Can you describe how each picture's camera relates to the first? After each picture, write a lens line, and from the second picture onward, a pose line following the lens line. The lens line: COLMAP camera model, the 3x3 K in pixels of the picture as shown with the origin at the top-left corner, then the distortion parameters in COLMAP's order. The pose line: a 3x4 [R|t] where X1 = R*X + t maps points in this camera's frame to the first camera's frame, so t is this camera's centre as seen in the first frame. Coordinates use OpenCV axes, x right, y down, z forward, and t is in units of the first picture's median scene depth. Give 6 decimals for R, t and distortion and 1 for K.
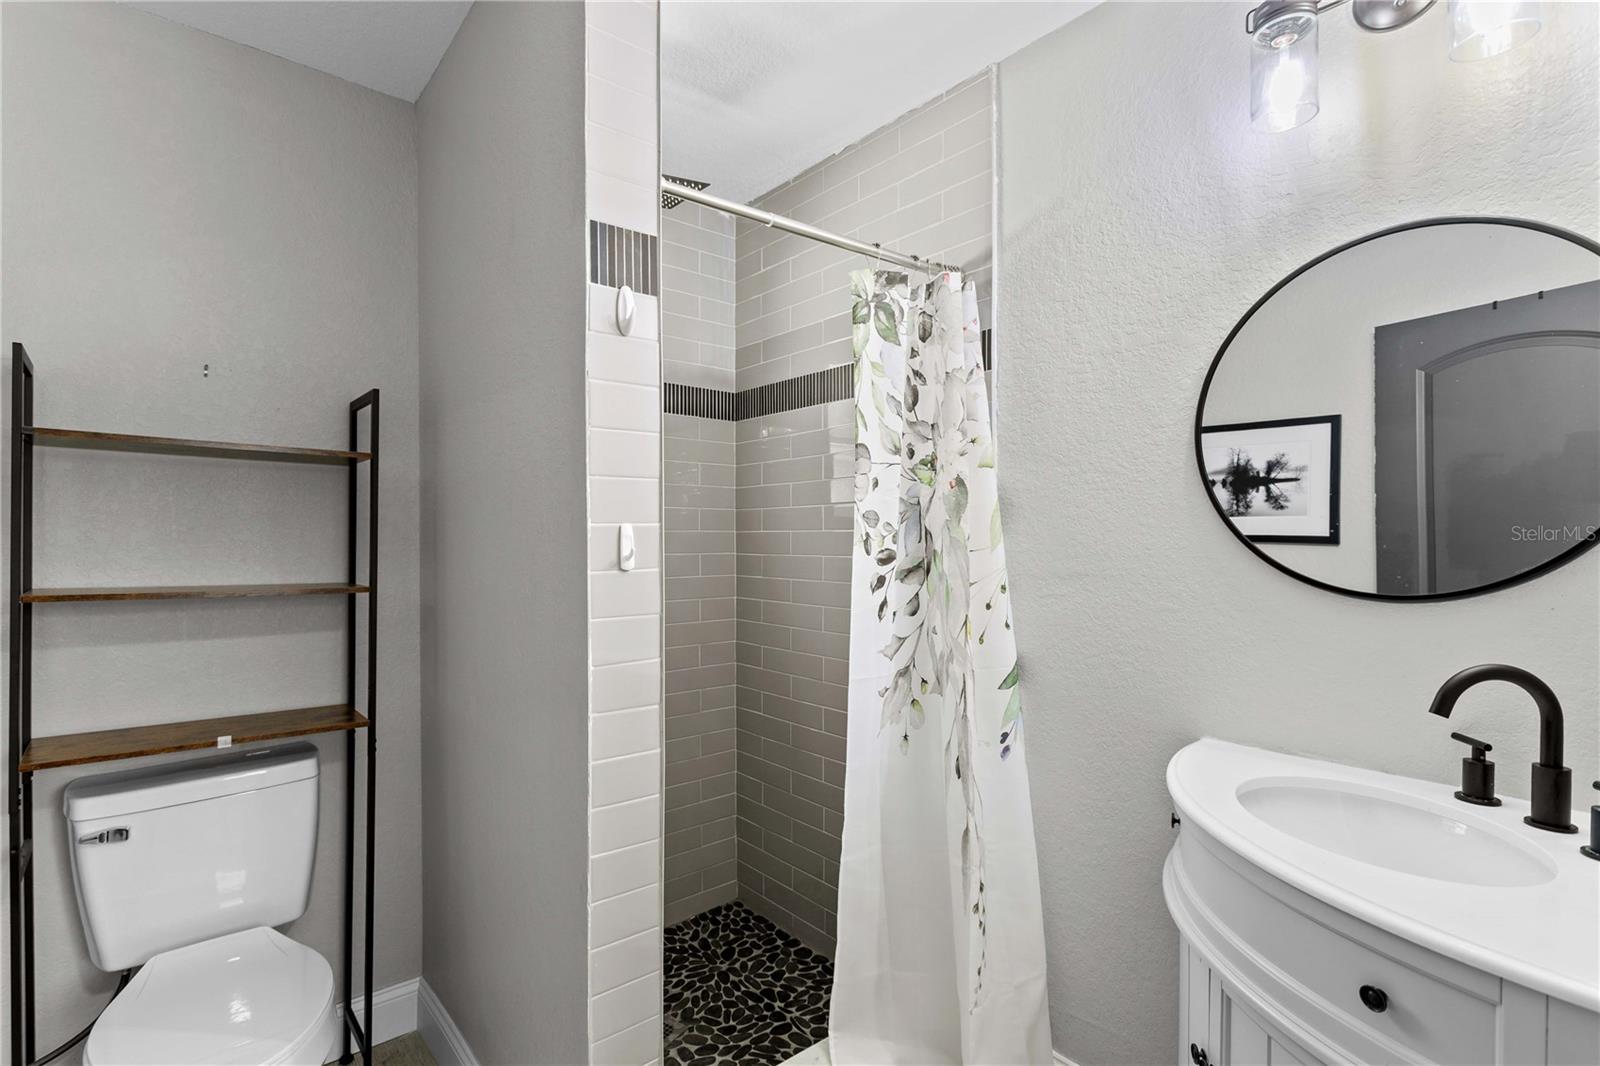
lens RADIAL K [[750.7, 0, 802.3], [0, 750.7, 537.2], [0, 0, 1]] dist [-0.006583, 0.001330]
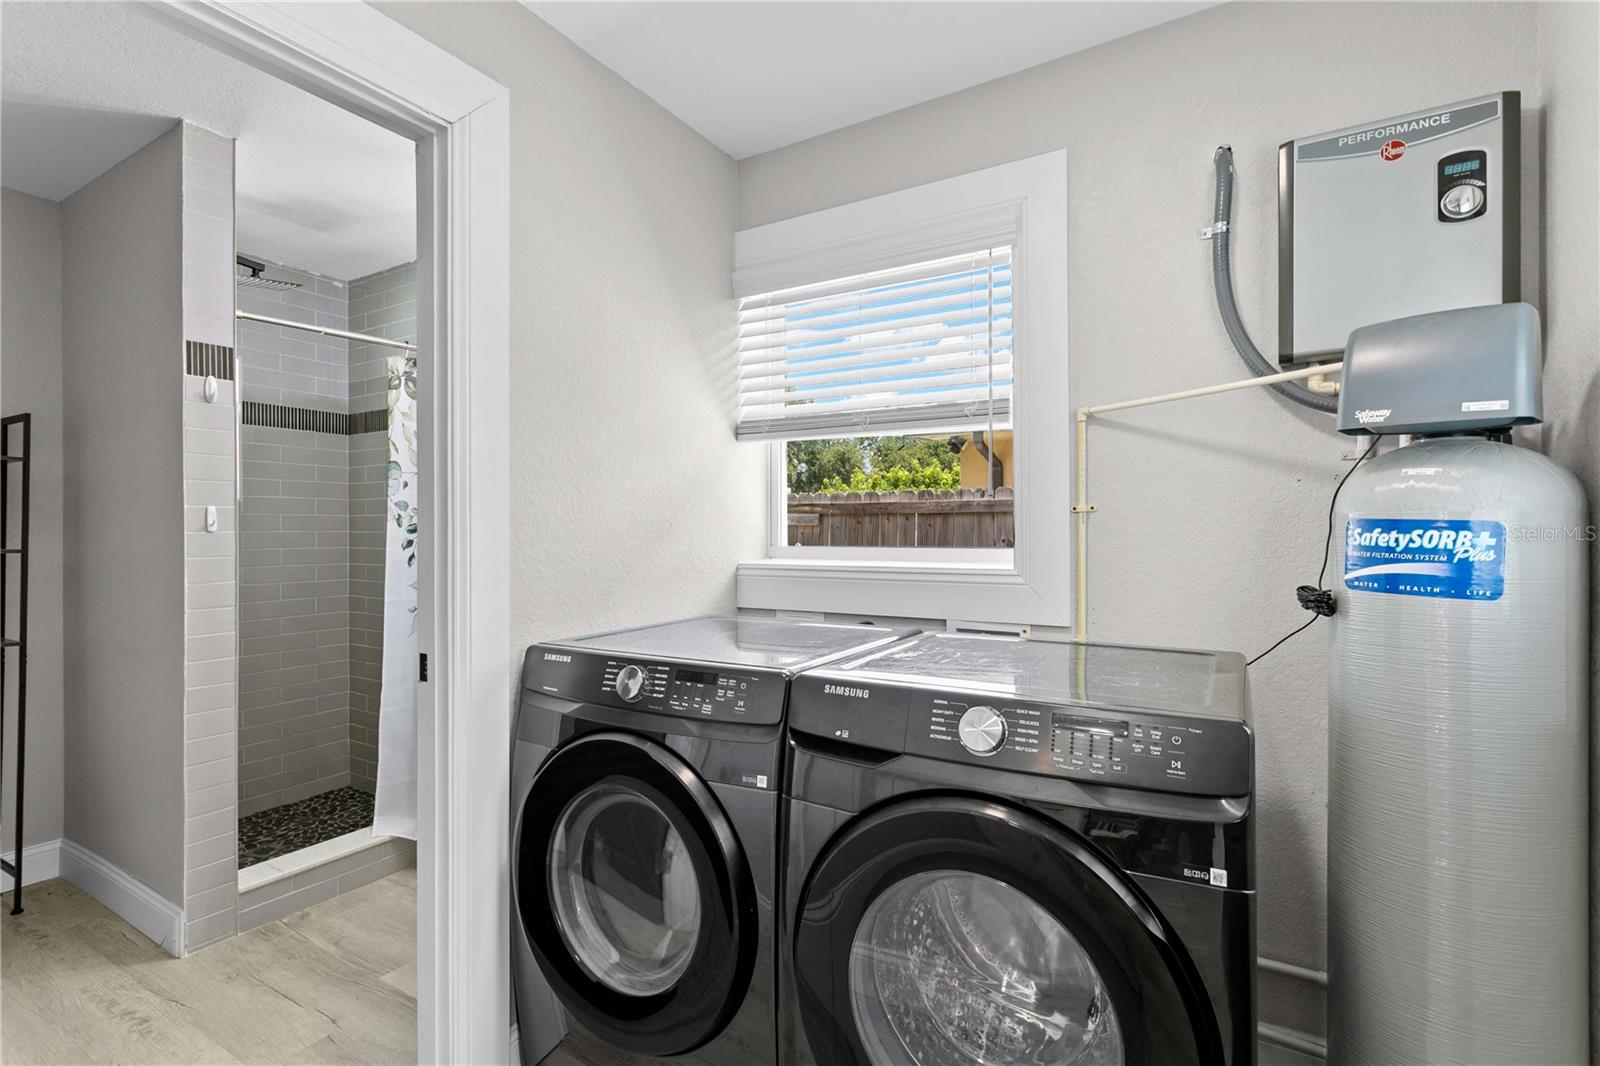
lens RADIAL K [[750.7, 0, 792.6], [0, 750.7, 526.4], [0, 0, 1]] dist [-0.006583, 0.001330]
pose [[0.950525, 0.000748, 0.310648, 0.400718], [0.000815, 0.999988, -0.004902, 0.030422], [-0.310648, 0.004912, 0.950512, -0.857738]]
